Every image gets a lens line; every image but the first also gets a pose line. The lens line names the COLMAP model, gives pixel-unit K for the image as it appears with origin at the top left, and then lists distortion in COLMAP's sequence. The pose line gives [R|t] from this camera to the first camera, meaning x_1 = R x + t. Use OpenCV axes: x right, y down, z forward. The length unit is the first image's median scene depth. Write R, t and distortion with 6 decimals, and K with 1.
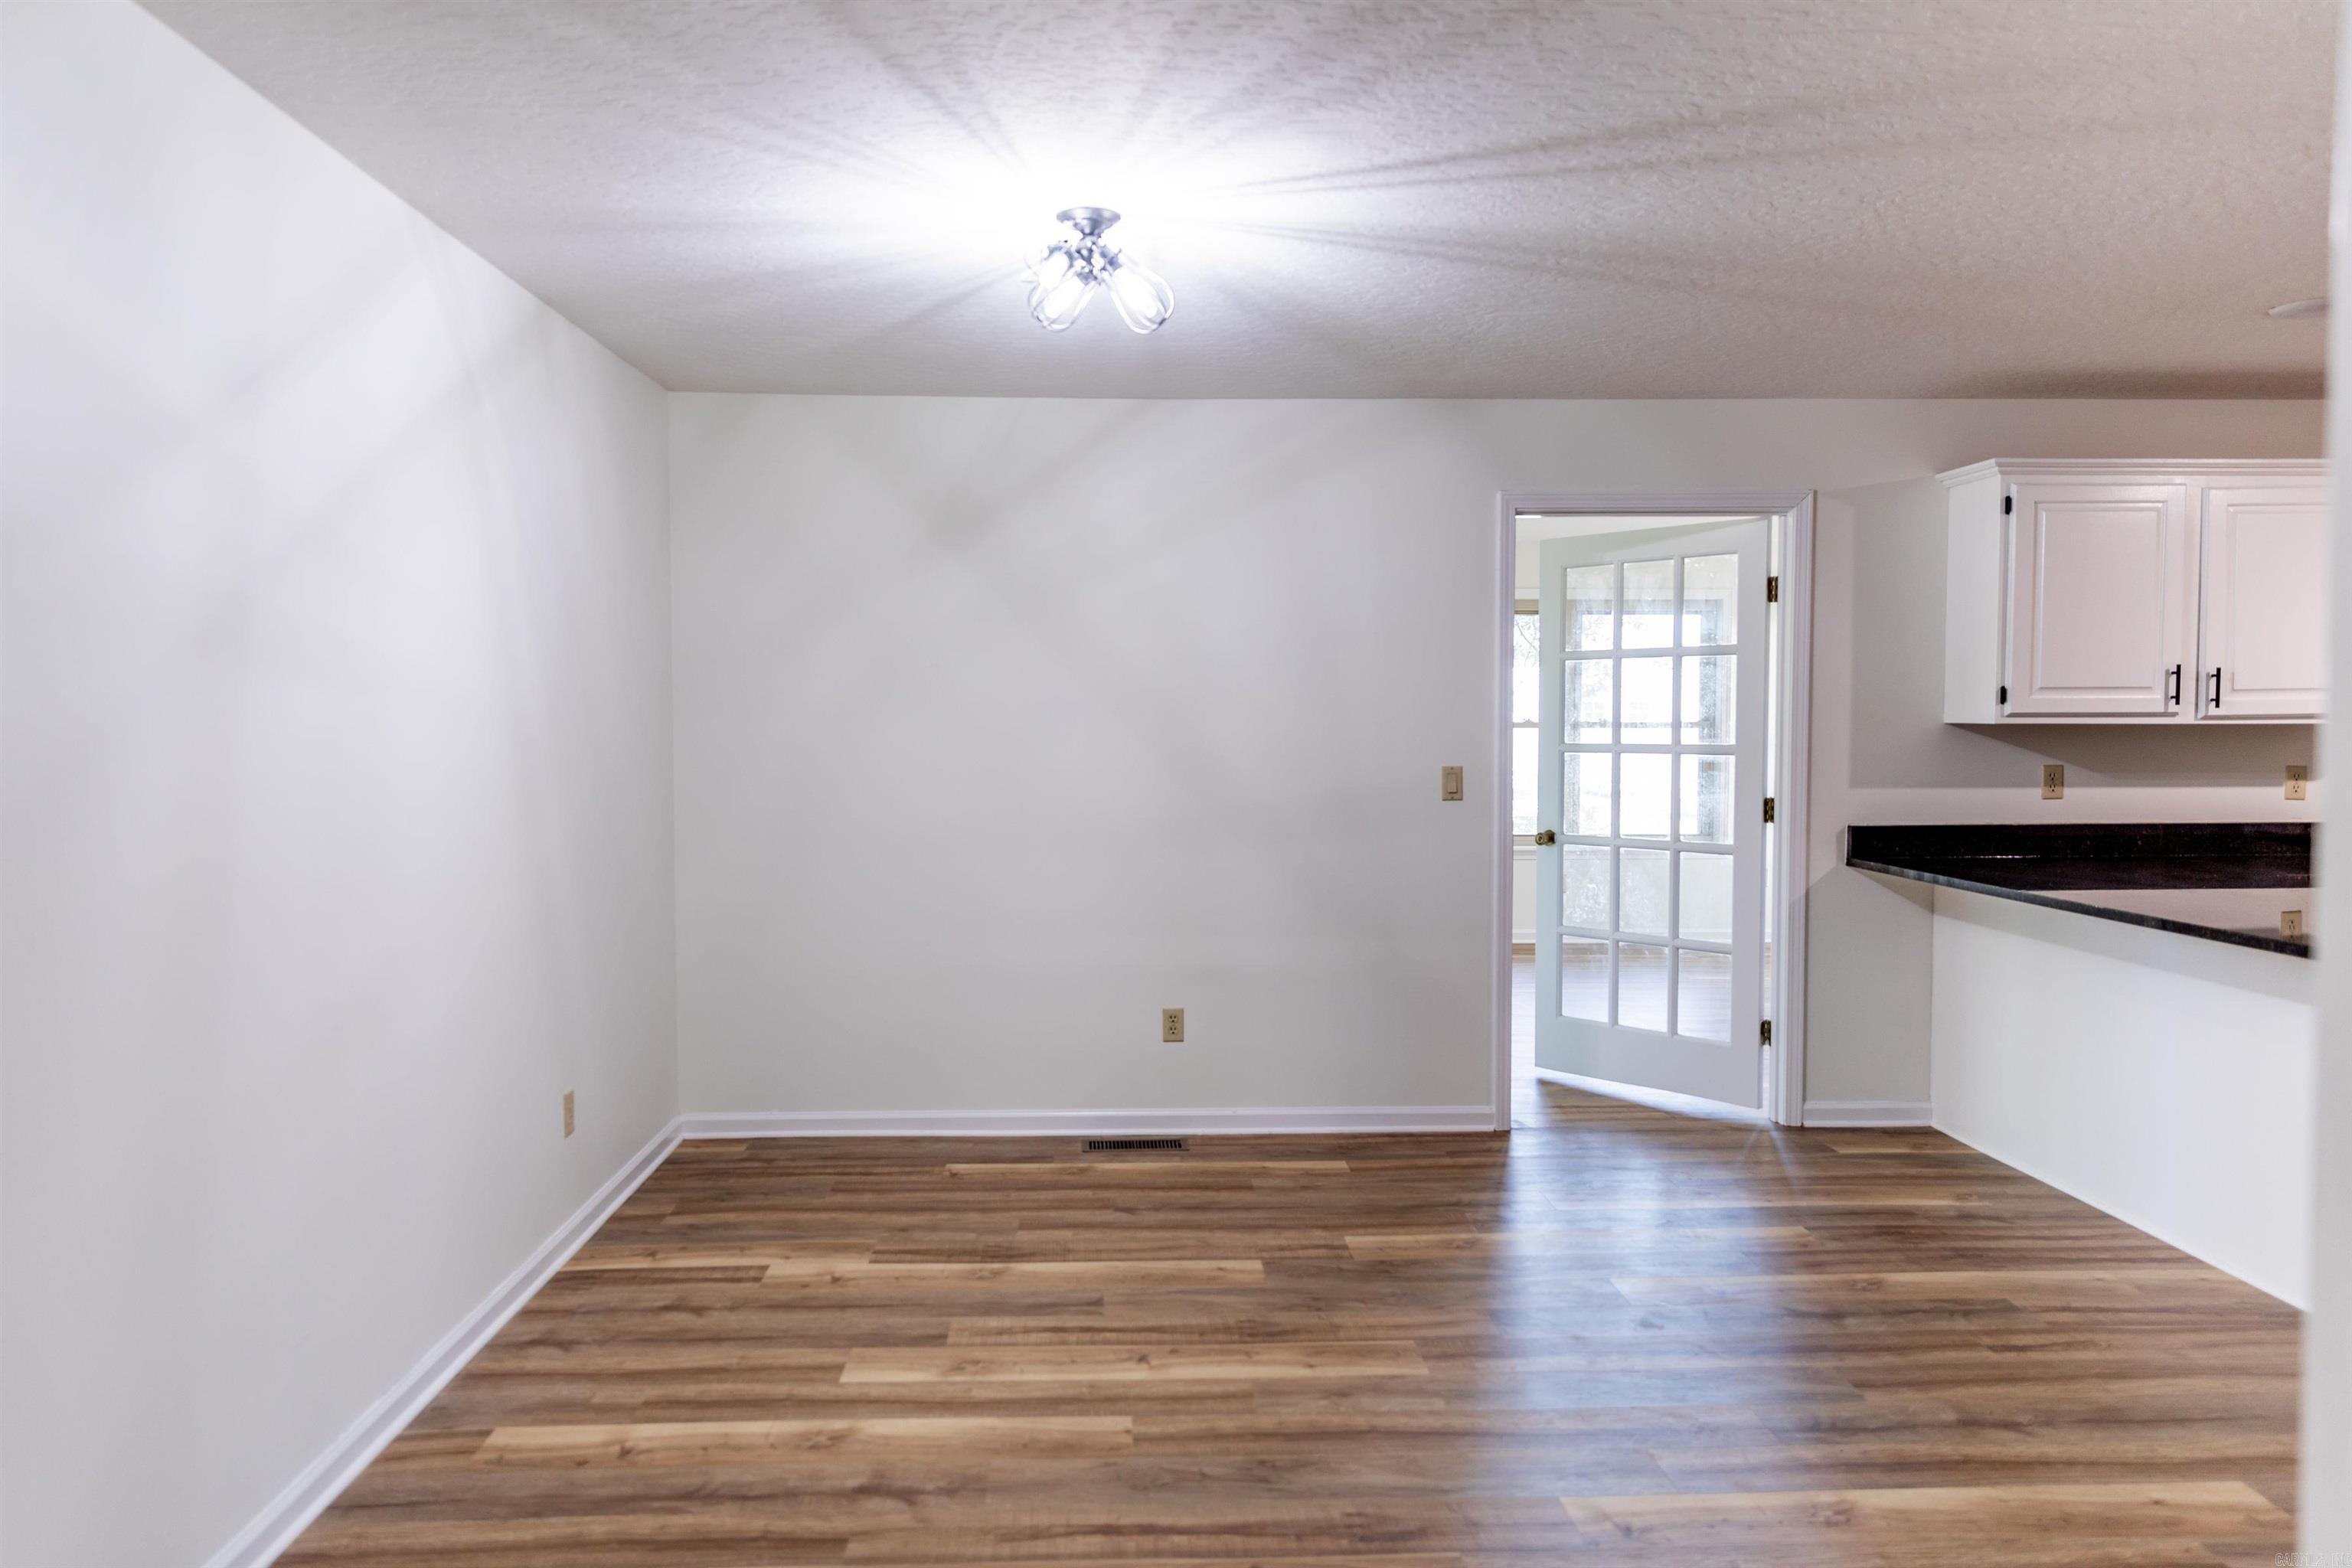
lens RADIAL K [[1581.1, 0, 1127.0], [0, 1581.1, 782.1], [0, 0, 1]] dist [0.010915, 0.003250]
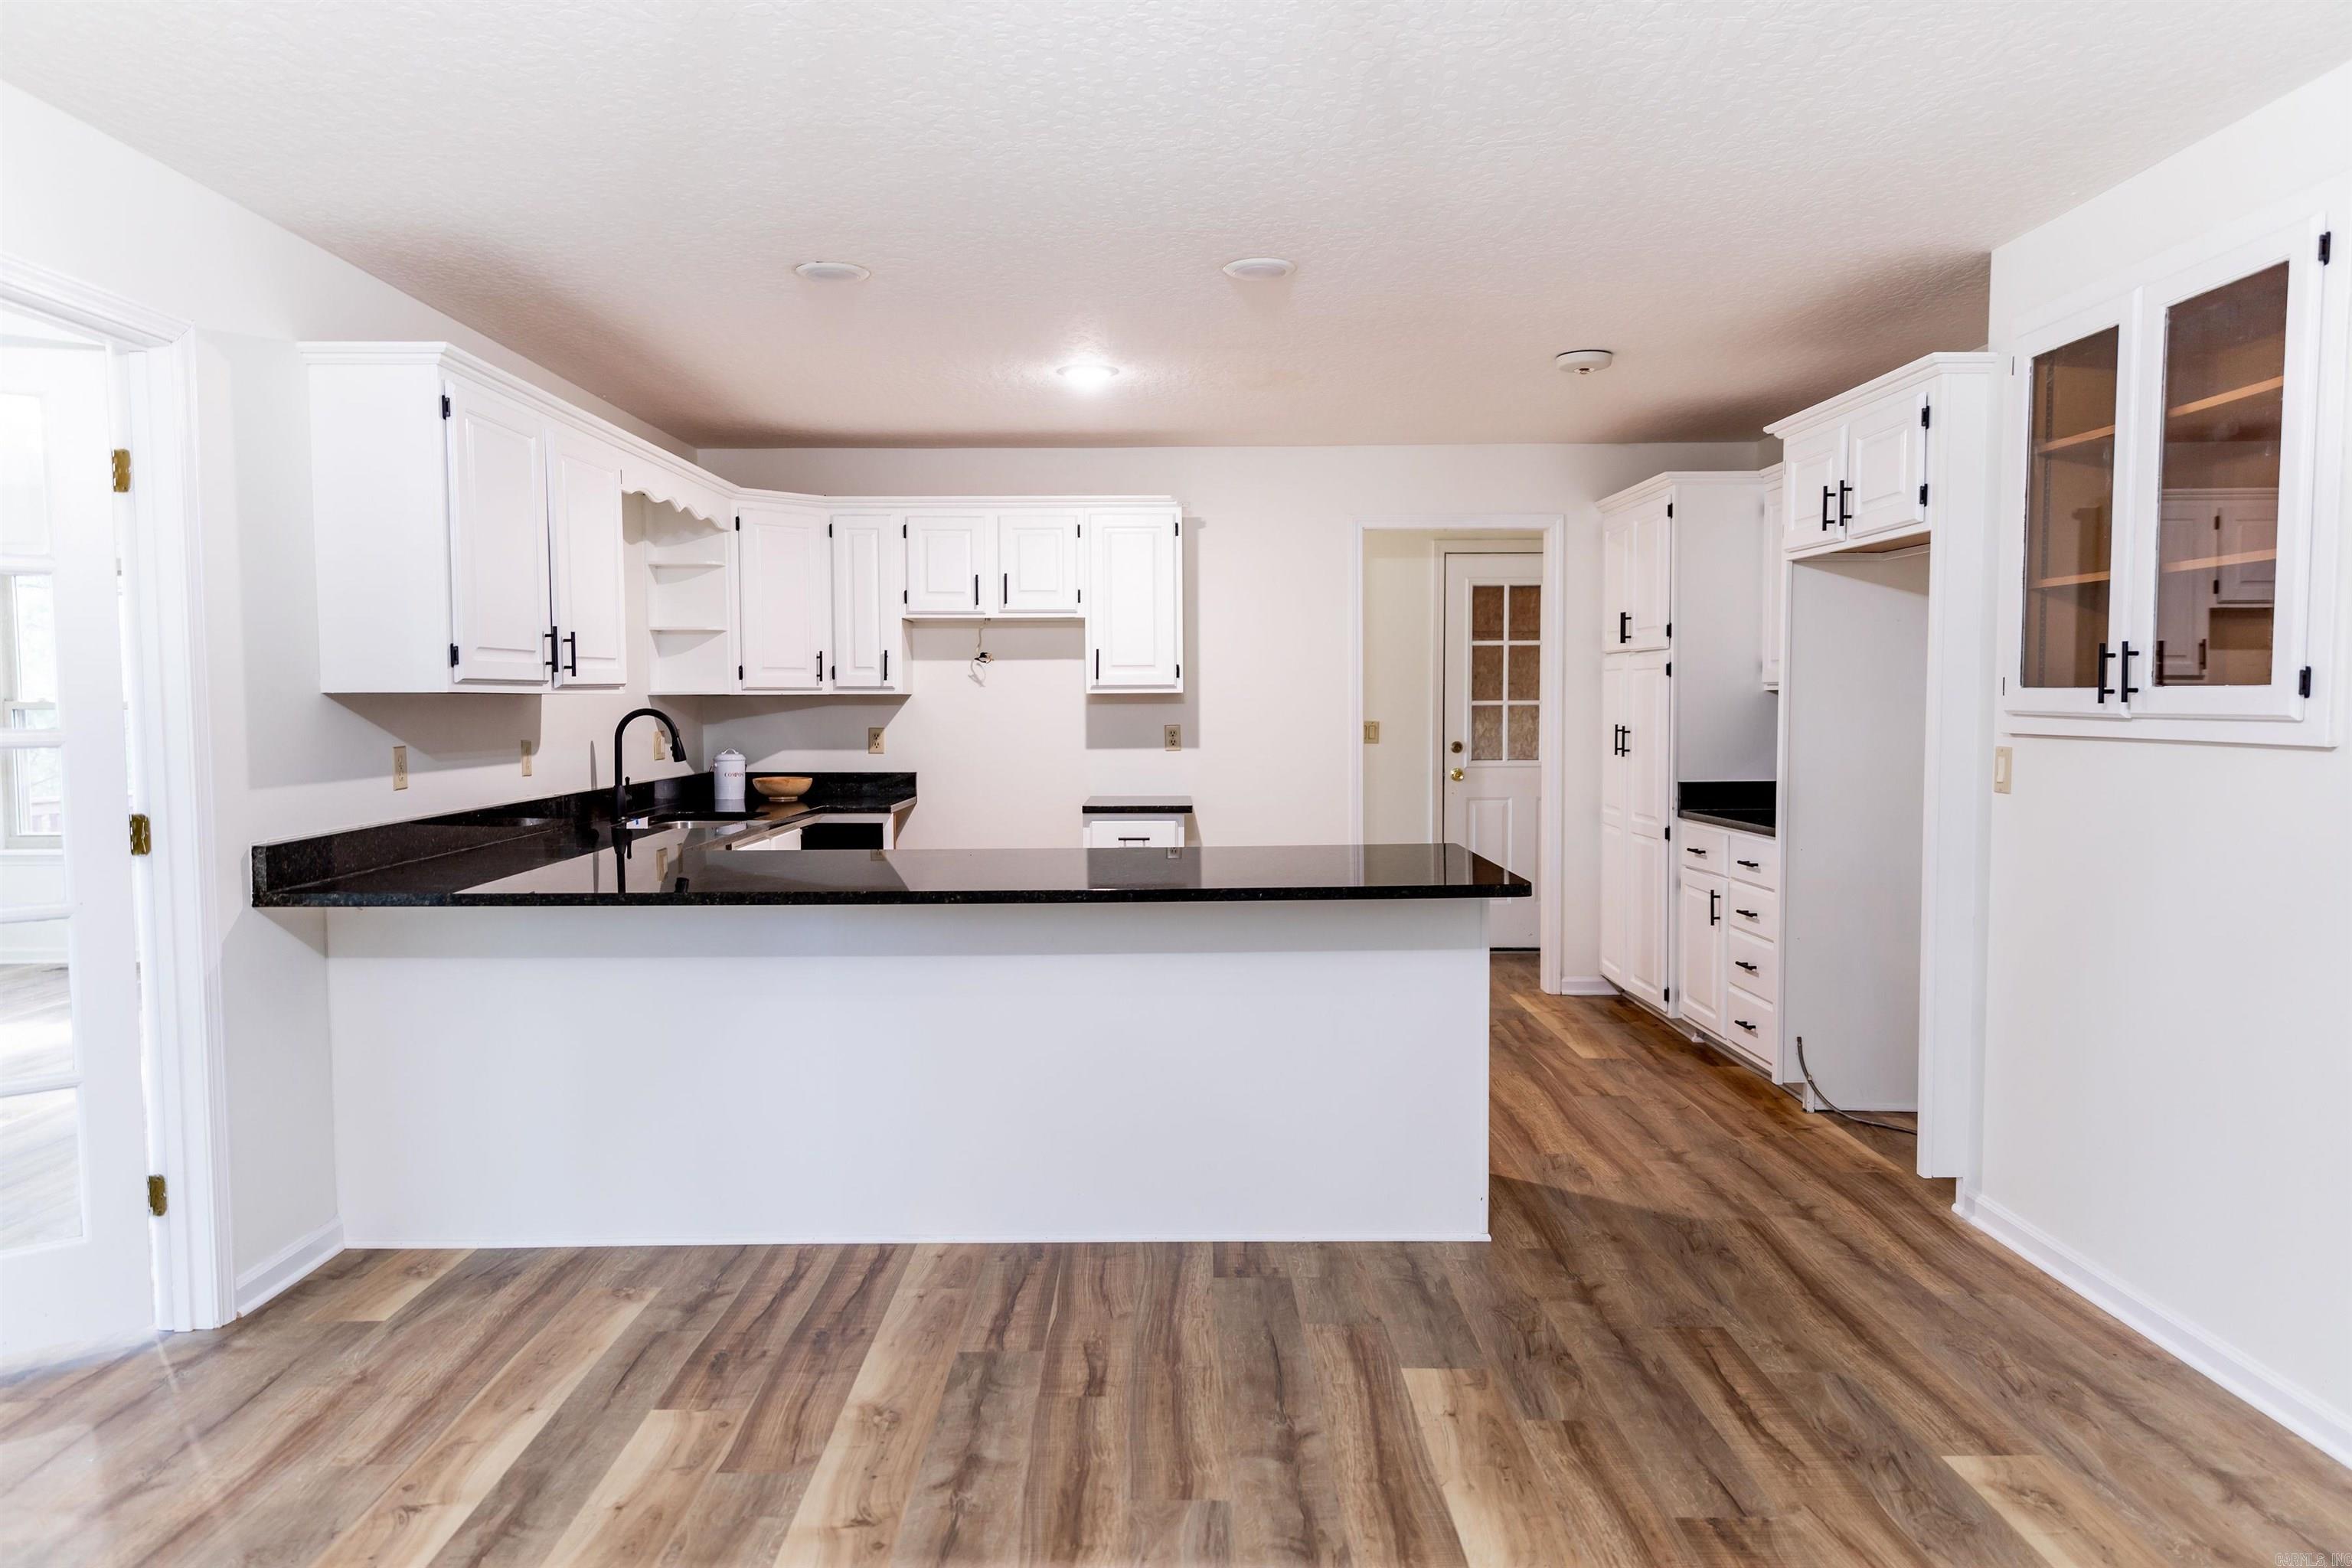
lens RADIAL K [[1593.8, 0, 1176.0], [0, 1593.8, 784.0], [0, 0, 1]] dist [0.045574, 0.000599]
pose [[0.005334, -0.053778, 0.998539, -0.272152], [0.037797, 0.997850, 0.053539, -0.024818], [-0.999271, 0.037457, 0.007355, 0.765249]]
